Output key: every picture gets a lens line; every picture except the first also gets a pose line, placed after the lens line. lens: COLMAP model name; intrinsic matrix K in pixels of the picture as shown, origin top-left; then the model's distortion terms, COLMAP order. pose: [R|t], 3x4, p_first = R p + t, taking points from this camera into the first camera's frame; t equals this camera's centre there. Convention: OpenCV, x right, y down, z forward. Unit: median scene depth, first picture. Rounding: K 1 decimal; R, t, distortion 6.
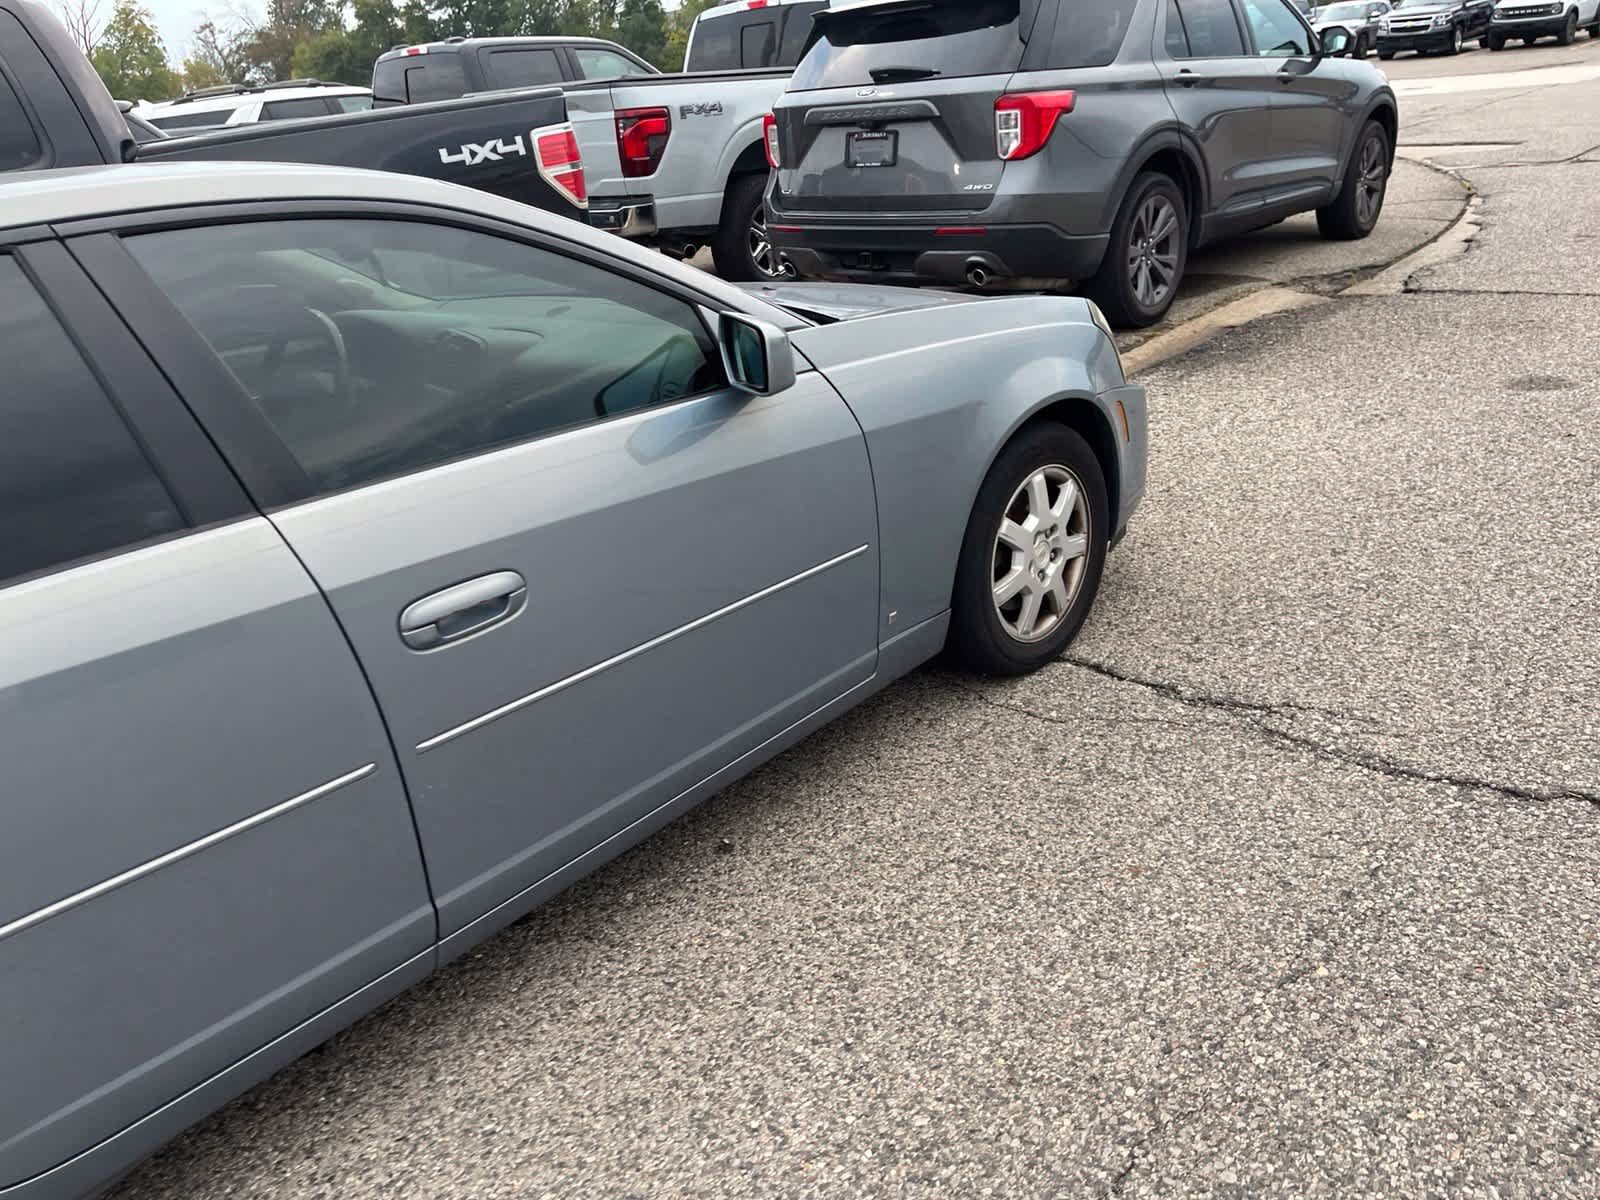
lens RADIAL K [[1207.6, 0, 786.9], [0, 1207.6, 609.6], [0, 0, 1]] dist [0.074752, -0.105622]
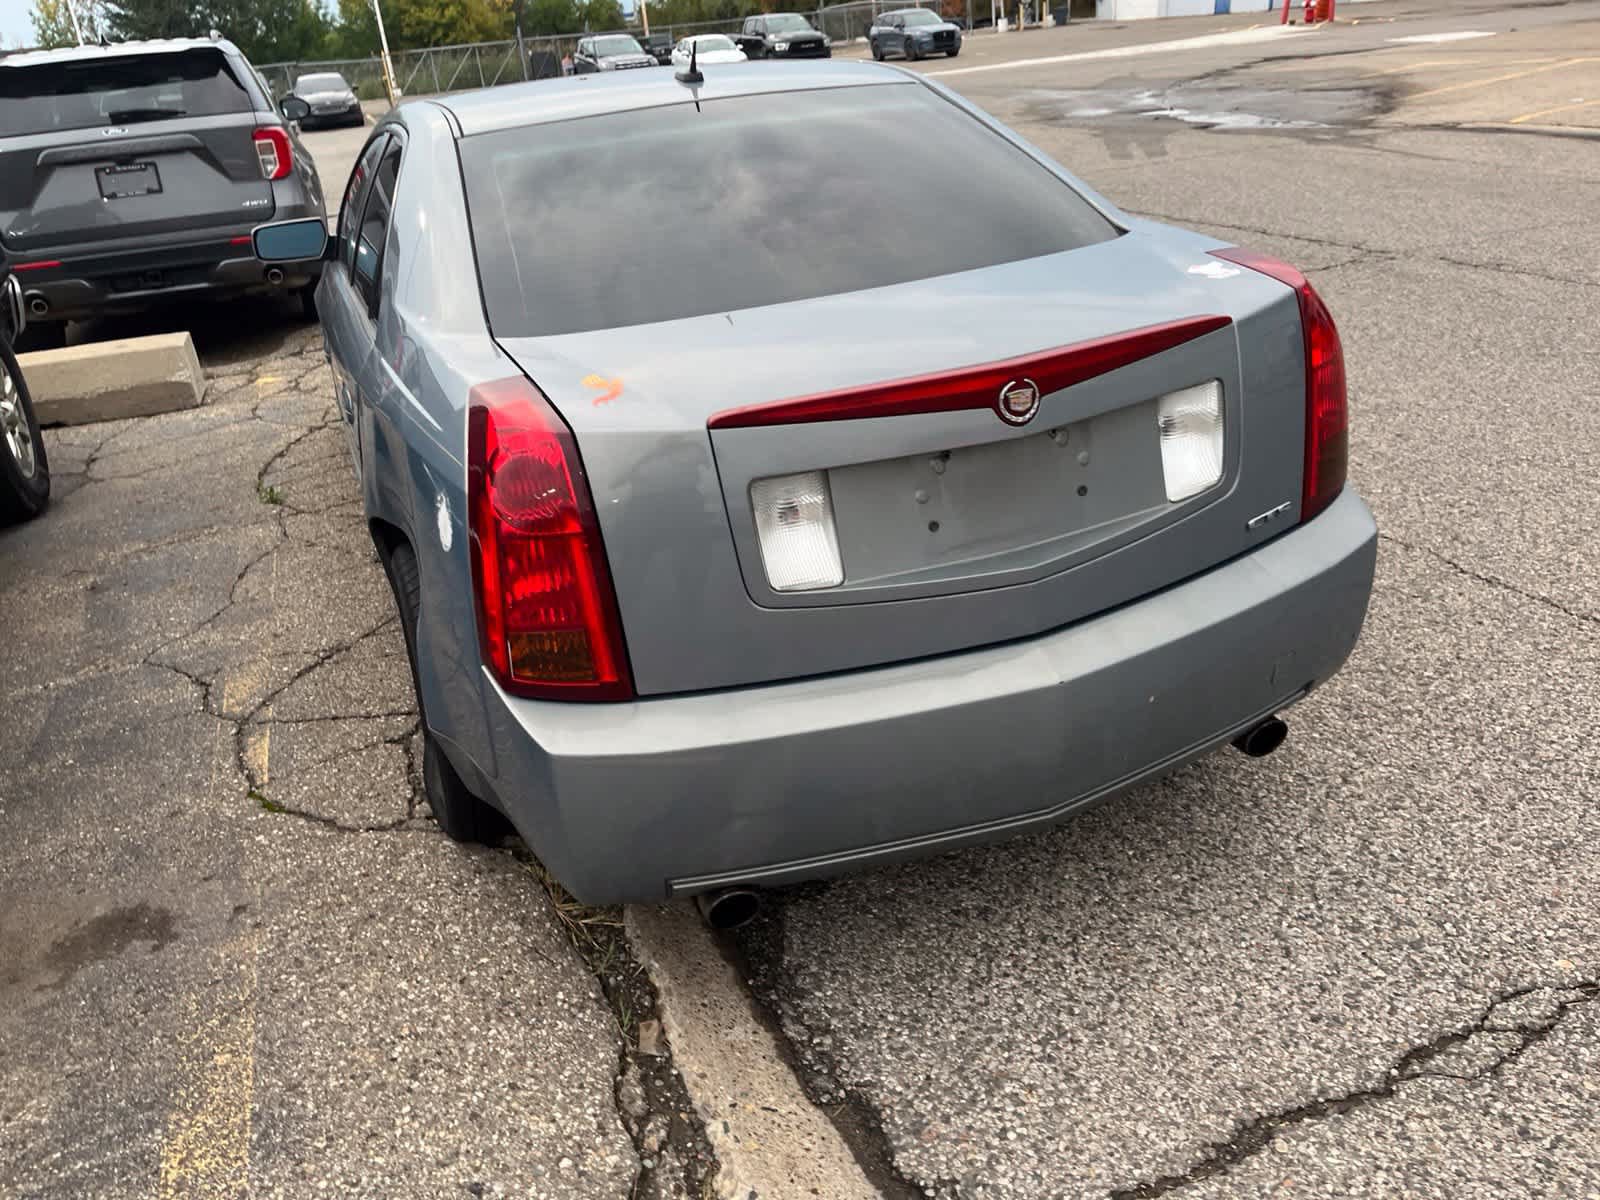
lens RADIAL K [[1207.6, 0, 783.7], [0, 1207.6, 605.0], [0, 0, 1]] dist [0.074752, -0.105622]
pose [[0.436952, -0.319574, 0.840800, -1.436710], [0.399927, 0.906305, 0.136635, 0.115308], [-0.805687, 0.276556, 0.523818, 0.084685]]
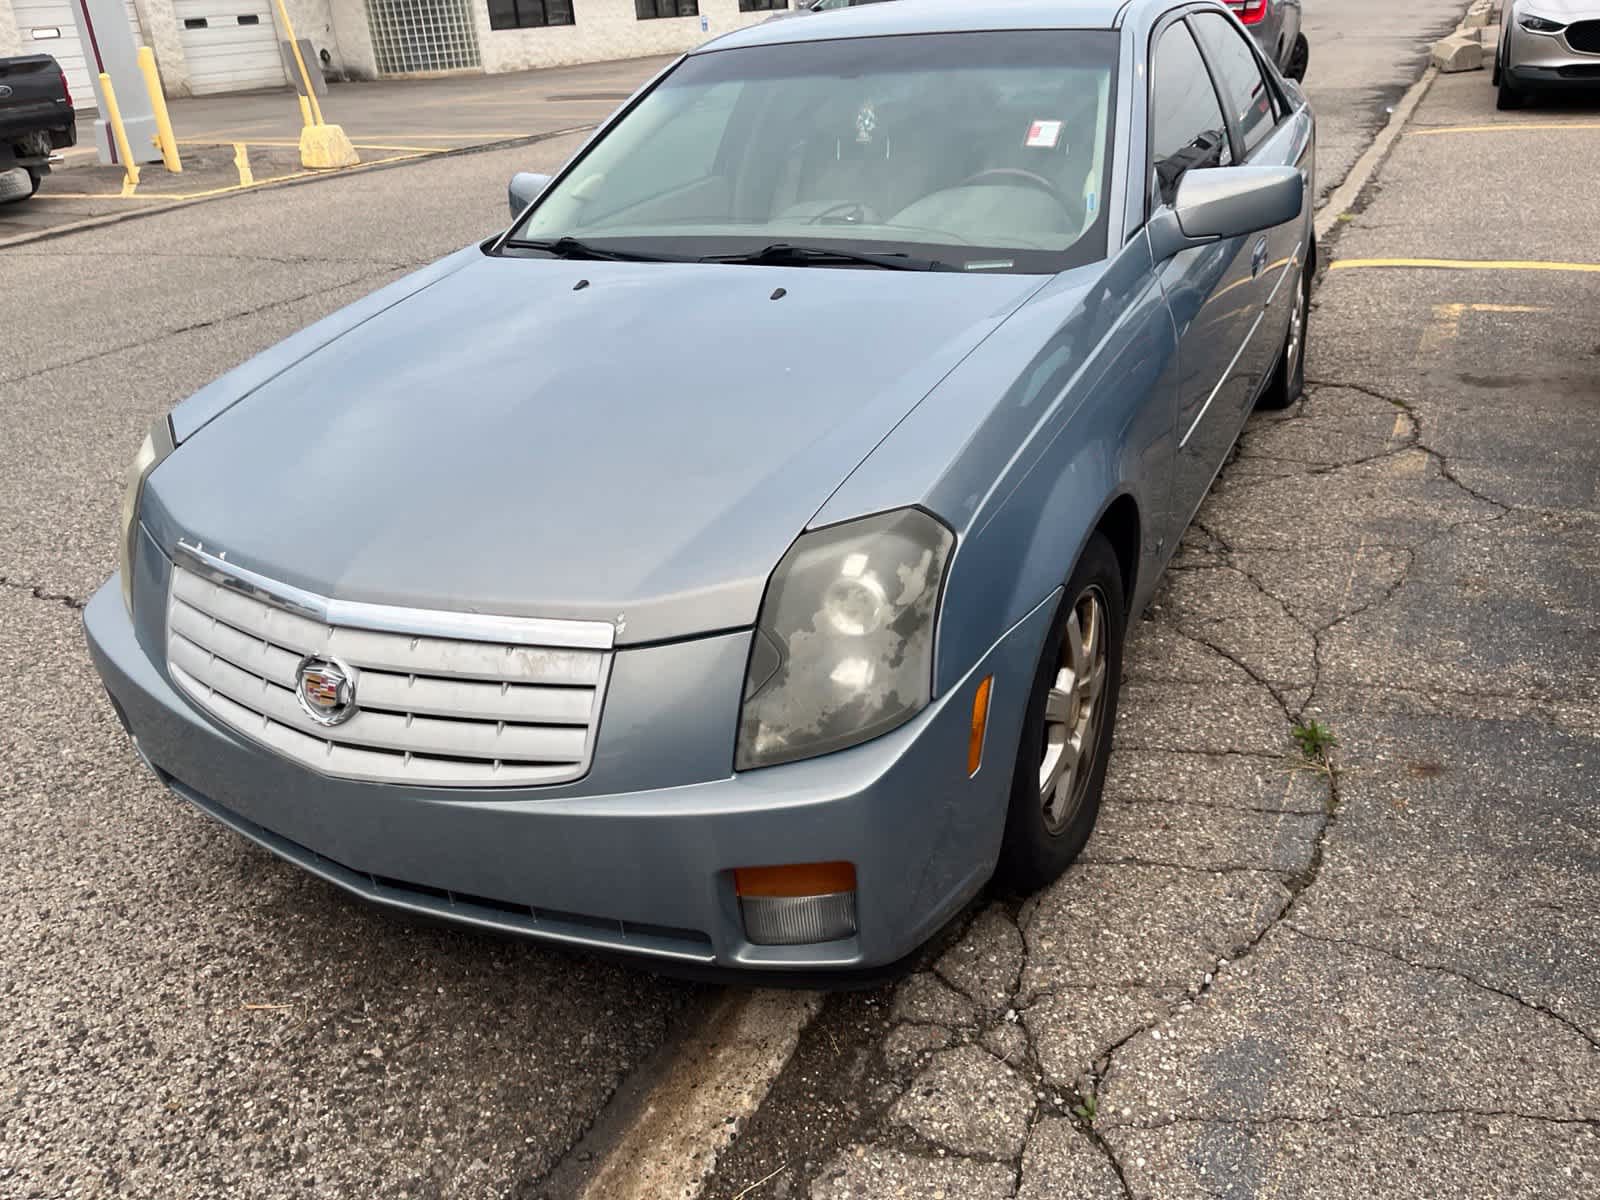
lens RADIAL K [[1207.6, 0, 786.2], [0, 1207.6, 622.0], [0, 0, 1]] dist [0.074752, -0.105622]
pose [[-0.946934, 0.278032, -0.161292, 0.047945], [0.051050, 0.625515, 0.778540, -0.742648], [0.317349, 0.728992, -0.606515, 1.686660]]
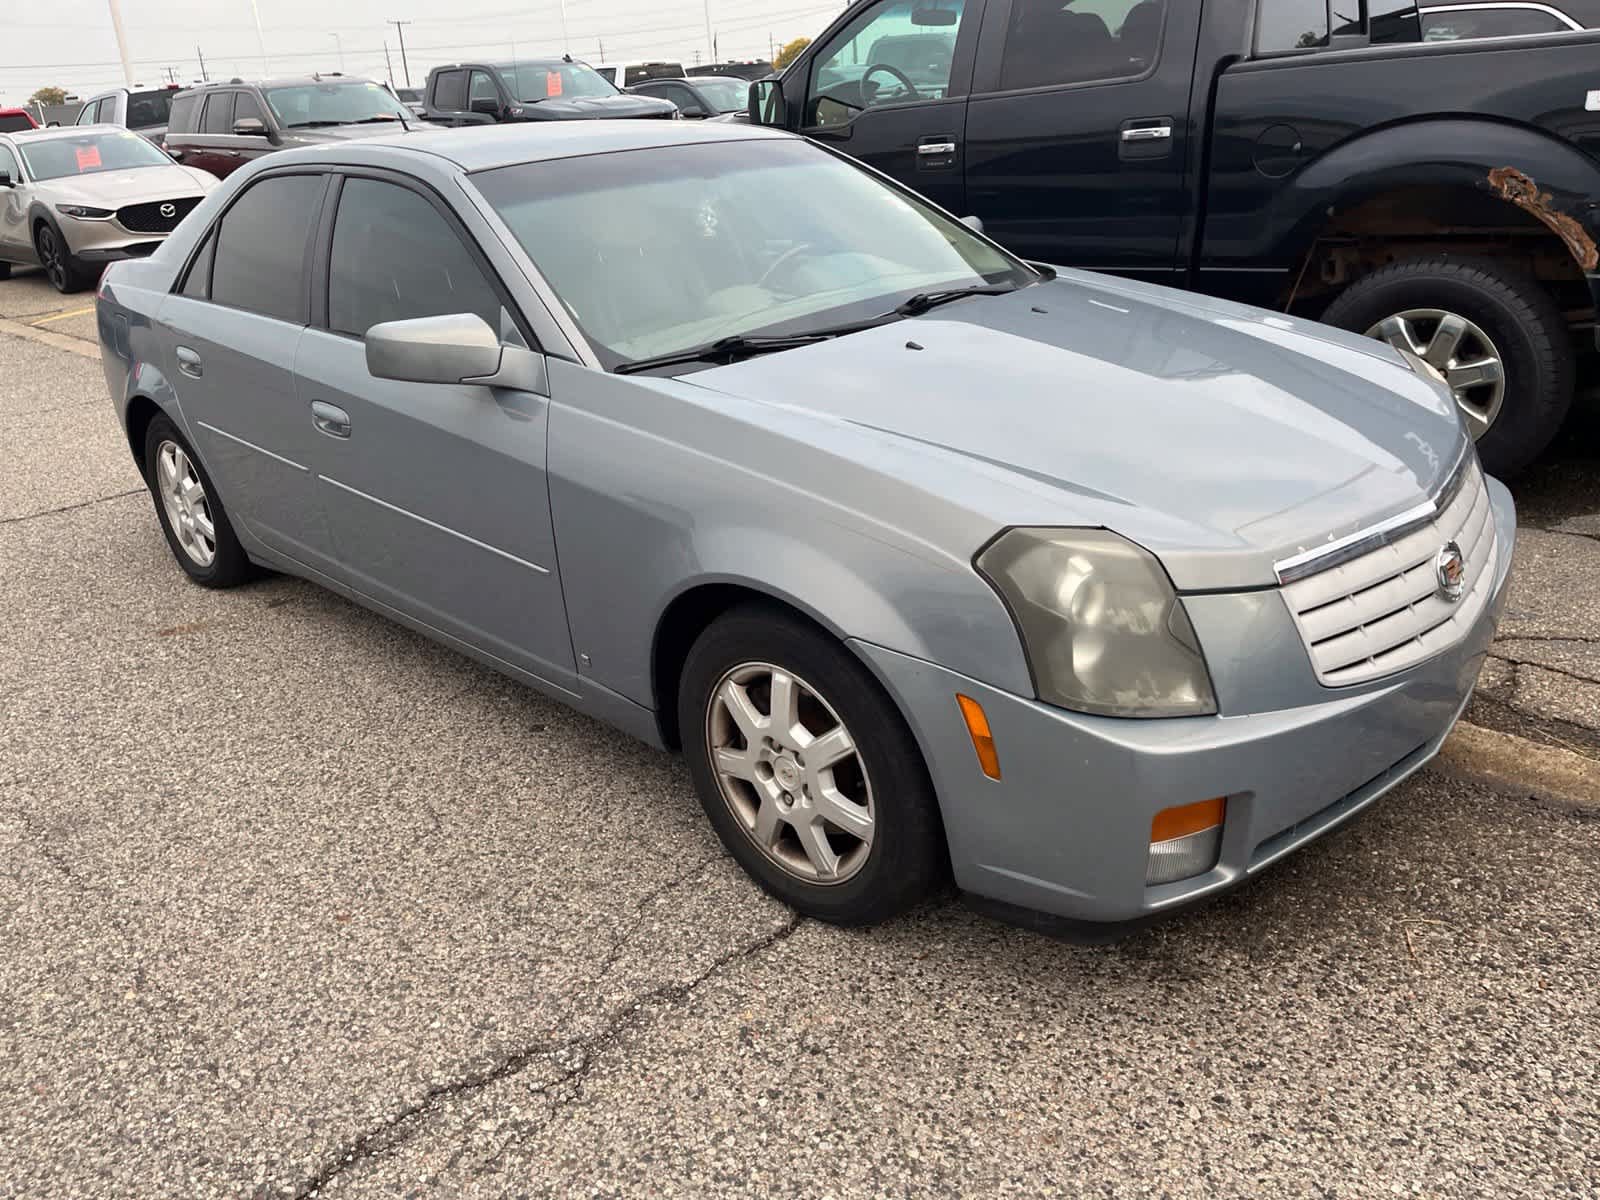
lens RADIAL K [[1207.6, 0, 796.1], [0, 1207.6, 620.1], [0, 0, 1]] dist [0.074752, -0.105622]
pose [[-0.016809, 0.496058, -0.868127, 0.800031], [-0.337917, 0.814342, 0.471867, -0.471162], [0.941026, 0.301286, 0.153938, 0.841132]]
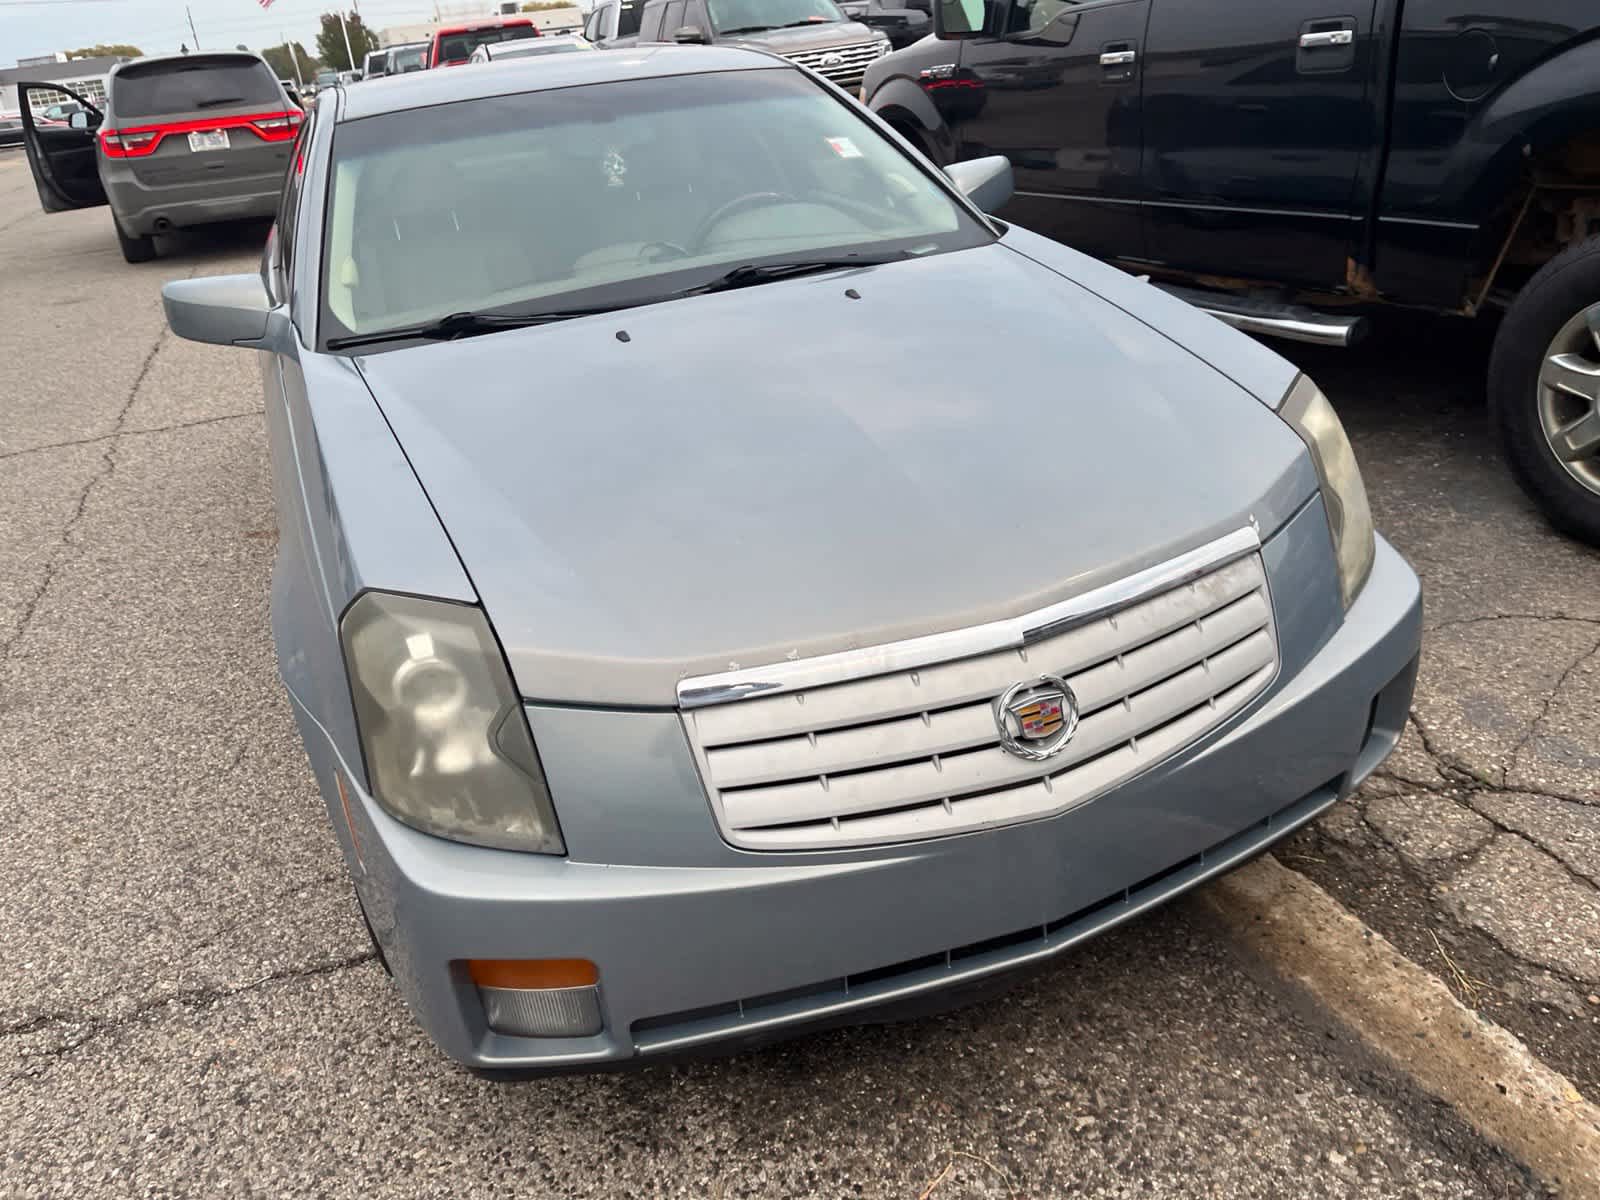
lens RADIAL K [[1207.6, 0, 788.1], [0, 1207.6, 621.3], [0, 0, 1]] dist [0.074752, -0.105622]
pose [[-0.412787, 0.529883, -0.740831, 0.563372], [-0.221353, 0.730616, 0.645913, -0.620554], [0.883521, 0.430610, -0.184298, 1.278516]]
